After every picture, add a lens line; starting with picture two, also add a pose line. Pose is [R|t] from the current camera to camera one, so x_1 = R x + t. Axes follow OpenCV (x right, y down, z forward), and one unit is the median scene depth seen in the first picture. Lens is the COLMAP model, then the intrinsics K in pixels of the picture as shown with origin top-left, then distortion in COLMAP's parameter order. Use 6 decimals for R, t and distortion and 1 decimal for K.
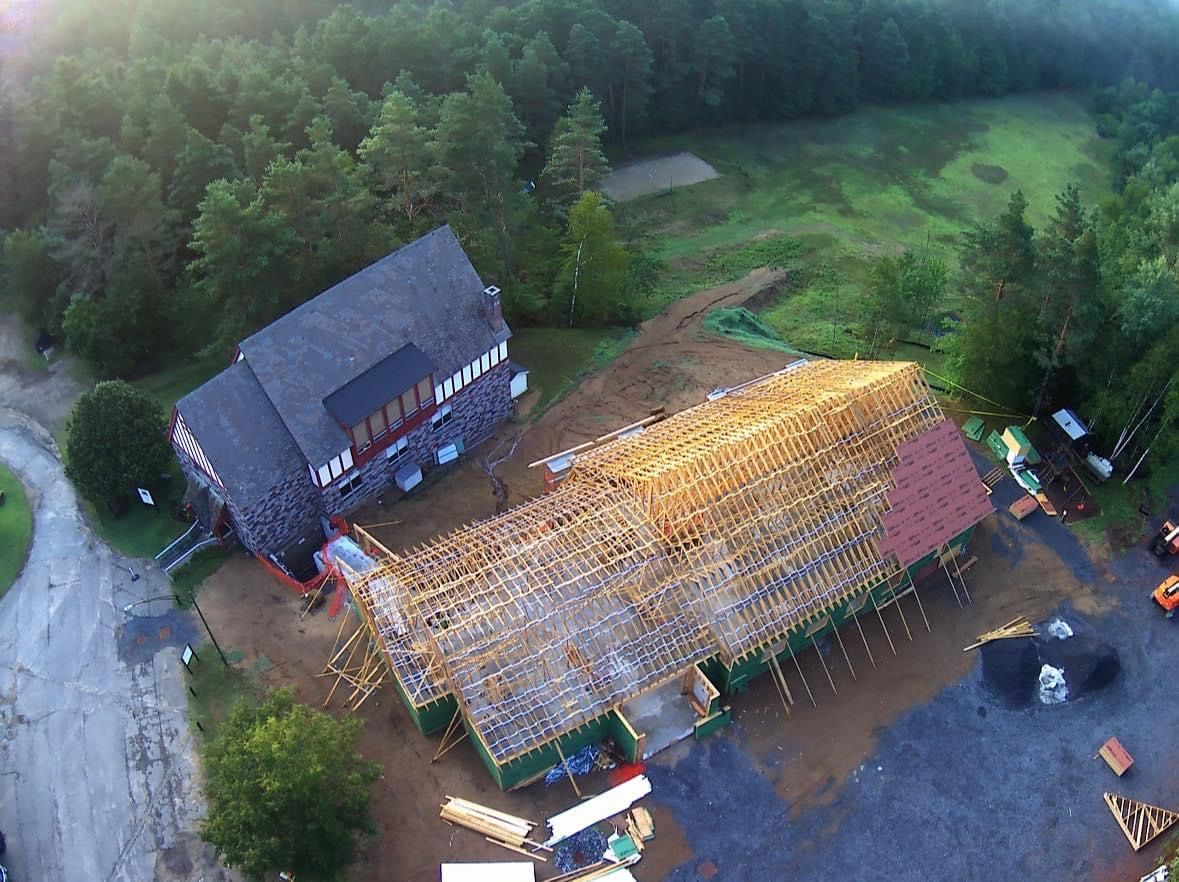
lens RADIAL K [[921.4, 0, 600.9], [0, 921.4, 479.0], [0, 0, 1]] dist [-0.382566, 0.134242]
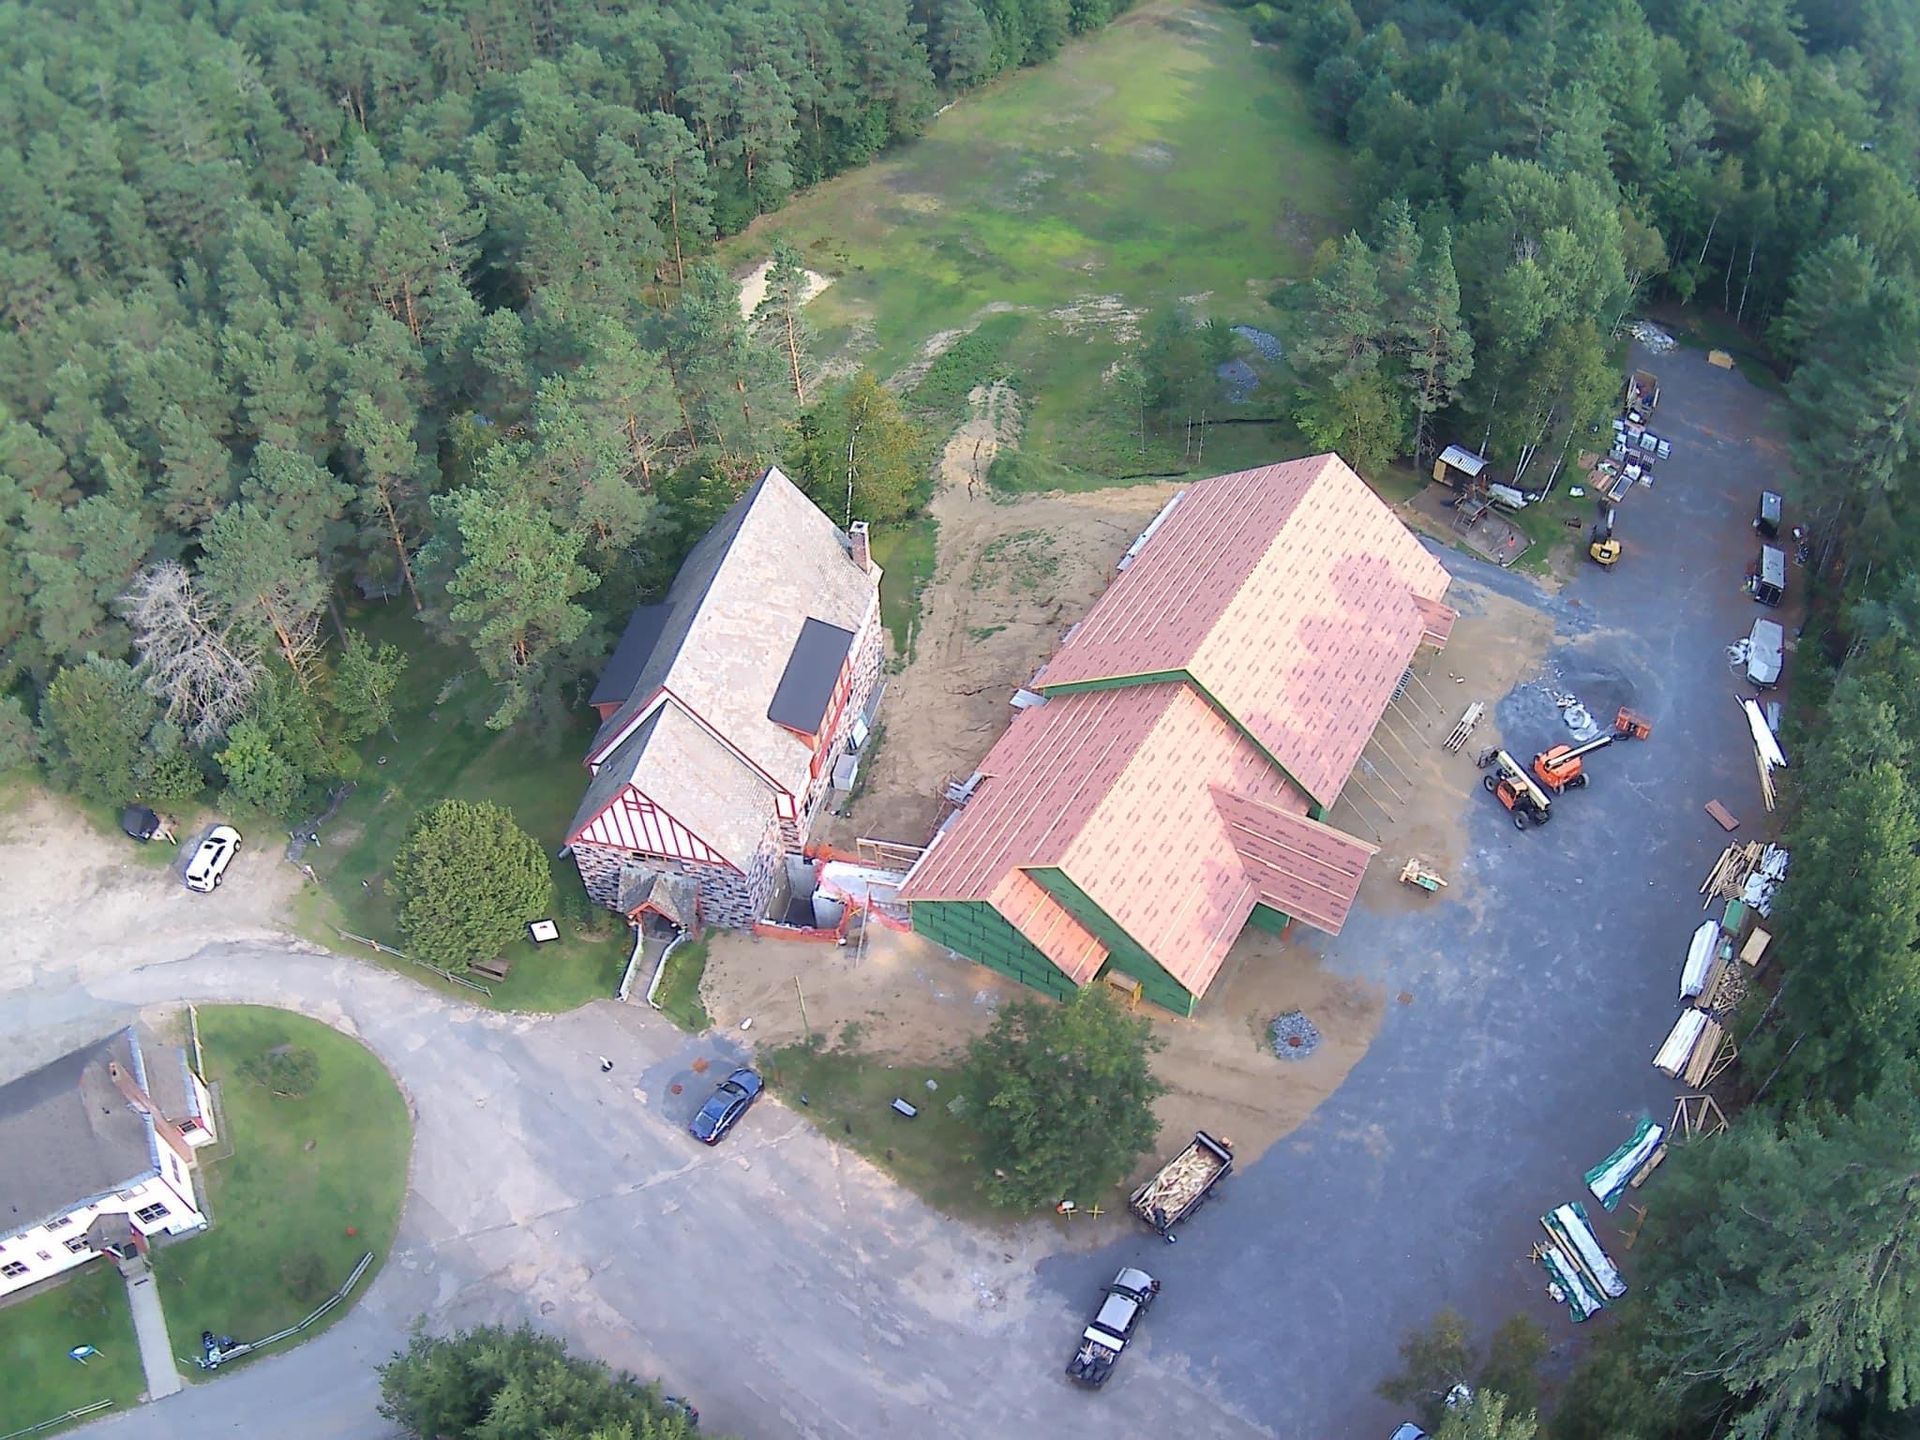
lens RADIAL K [[1500.5, 0, 978.6], [0, 1500.5, 781.8], [0, 0, 1]] dist [-0.382566, 0.134242]
pose [[0.884341, -0.368283, 0.286893, -0.524979], [0.349858, 0.929713, 0.115038, -0.114048], [-0.309095, -0.001361, 0.951030, -0.347695]]
